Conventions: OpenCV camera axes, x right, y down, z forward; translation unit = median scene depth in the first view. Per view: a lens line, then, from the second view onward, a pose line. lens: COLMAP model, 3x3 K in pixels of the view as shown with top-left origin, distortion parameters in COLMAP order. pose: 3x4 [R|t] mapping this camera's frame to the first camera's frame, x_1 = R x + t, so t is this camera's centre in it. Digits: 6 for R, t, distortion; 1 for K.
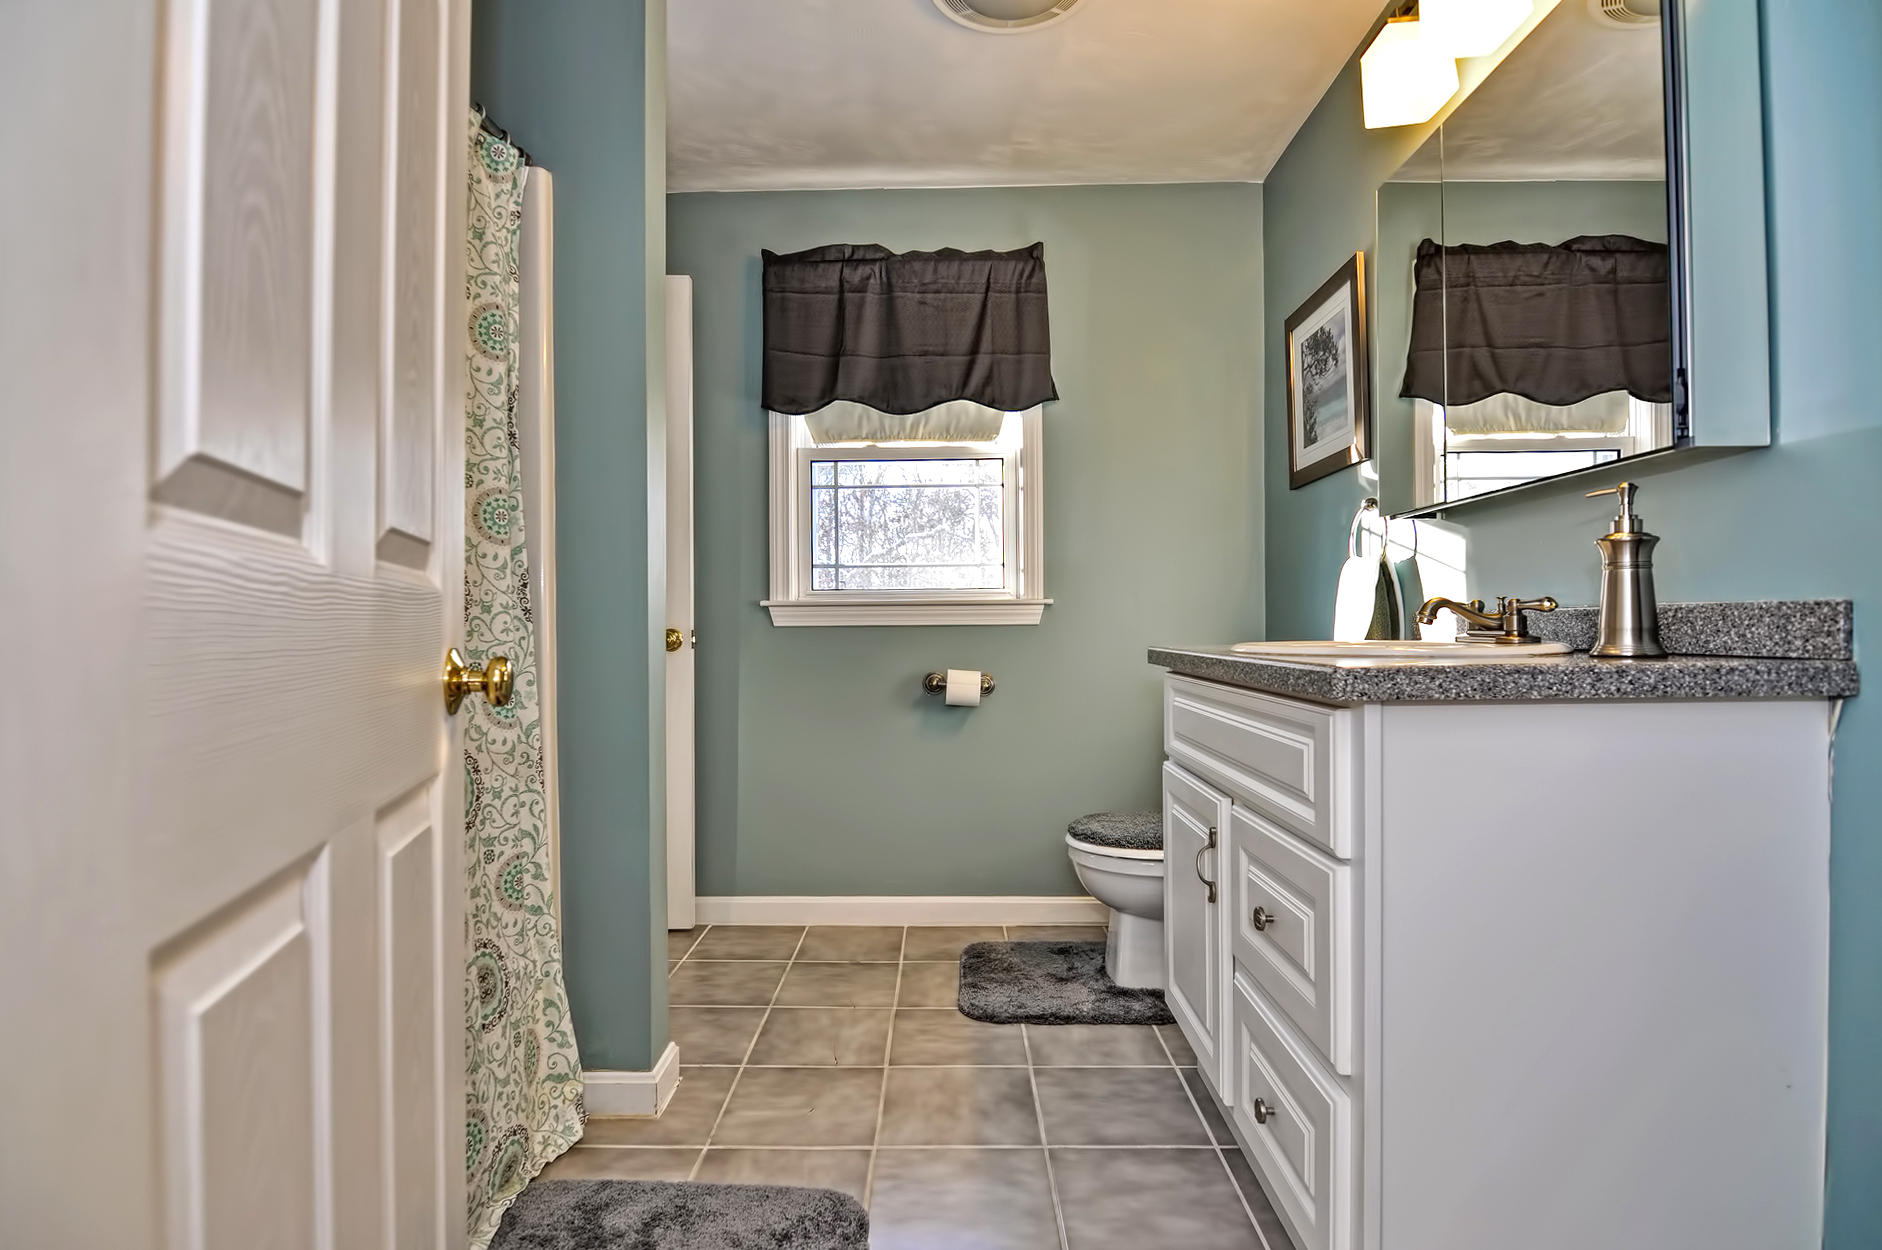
lens RADIAL K [[910.7, 0, 945.2], [0, 910.7, 622.1], [0, 0, 1]] dist [-0.004490, -0.011777]
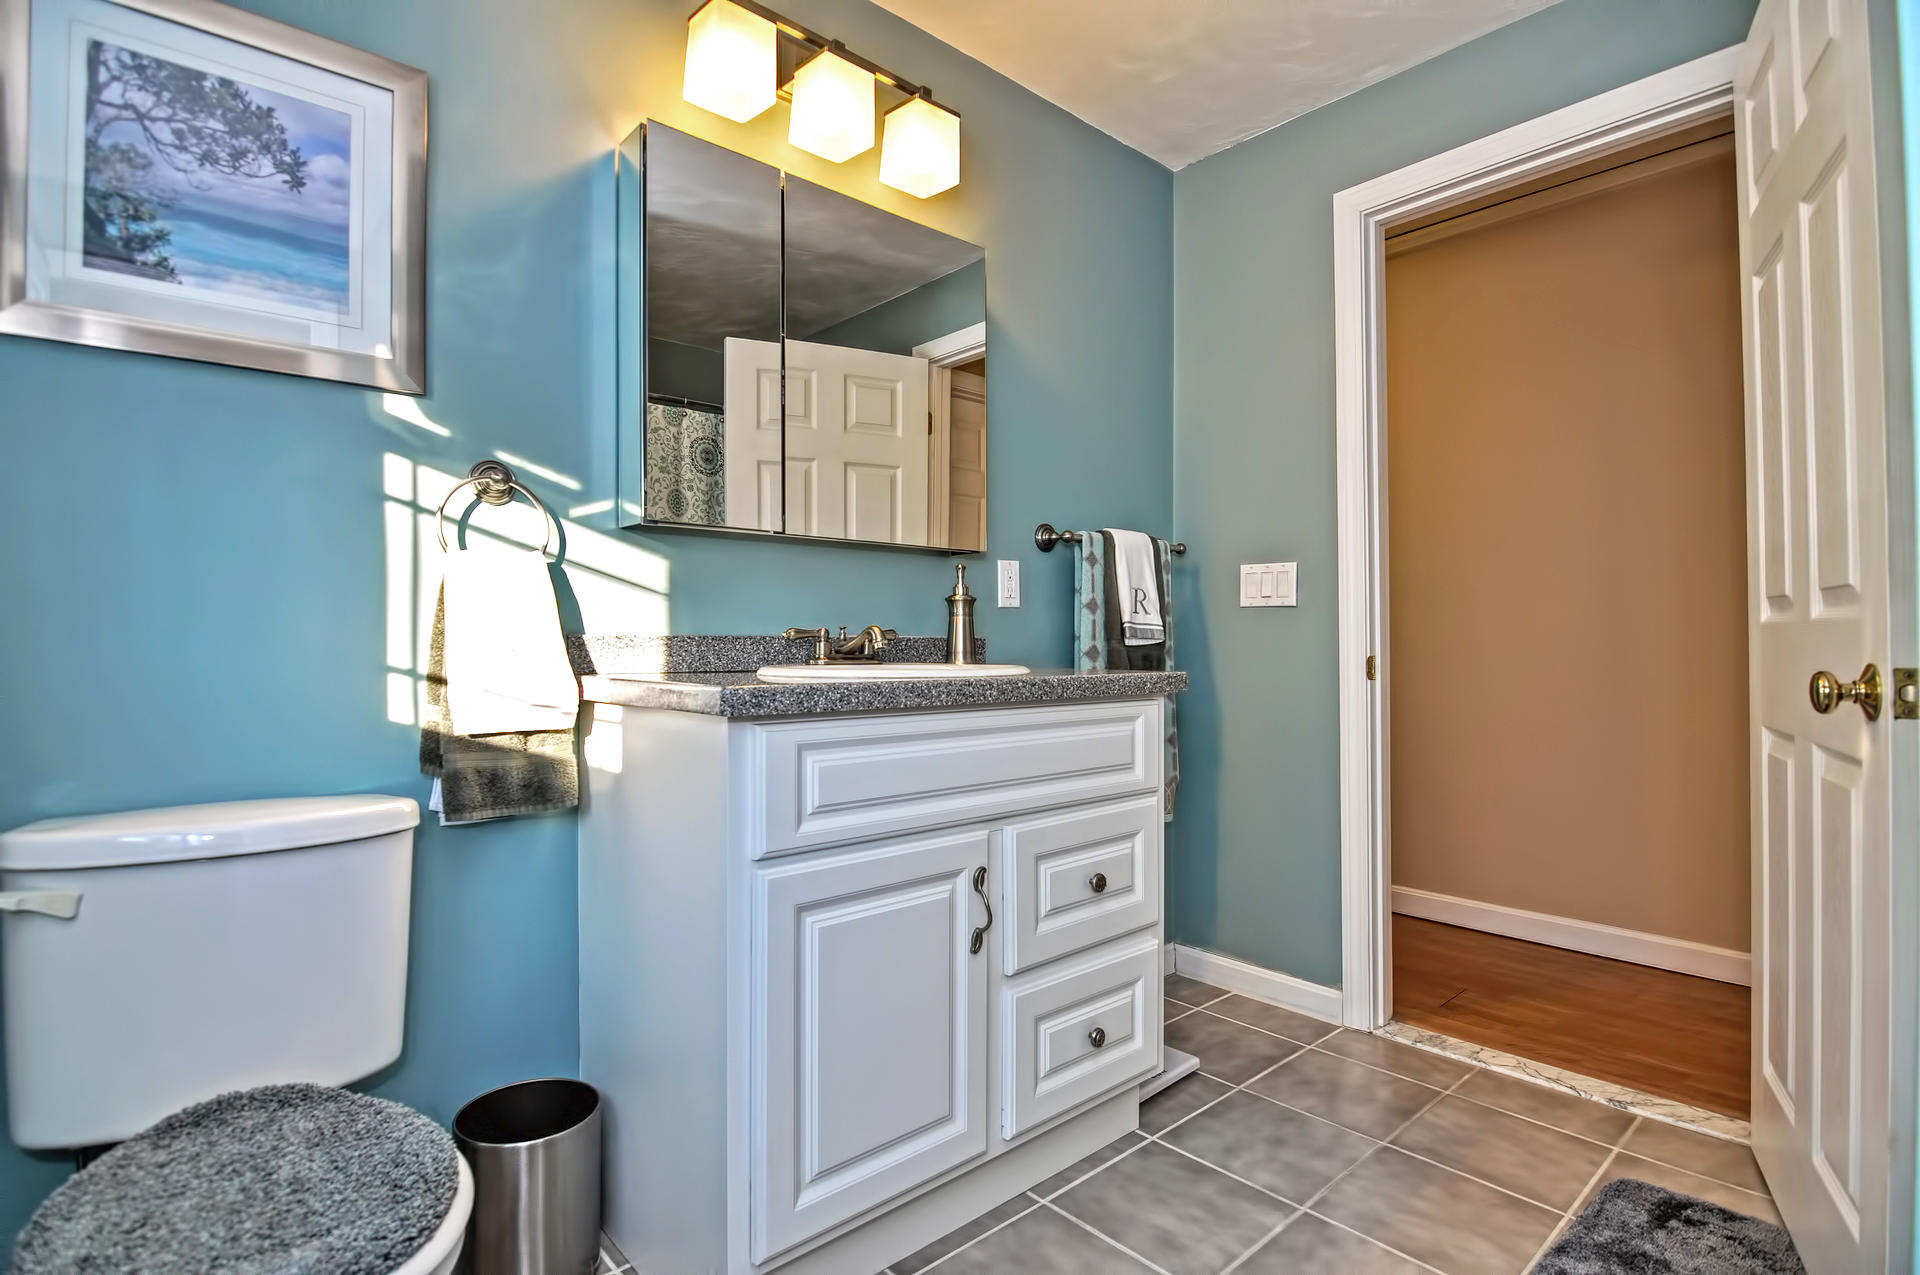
lens RADIAL K [[929.1, 0, 965.6], [0, 929.1, 651.5], [0, 0, 1]] dist [-0.004490, -0.011777]
pose [[-0.672499, 0.014434, 0.739957, -0.506476], [0.009181, 0.999896, -0.011161, 0.024578], [-0.740041, -0.000712, -0.672561, 2.099809]]
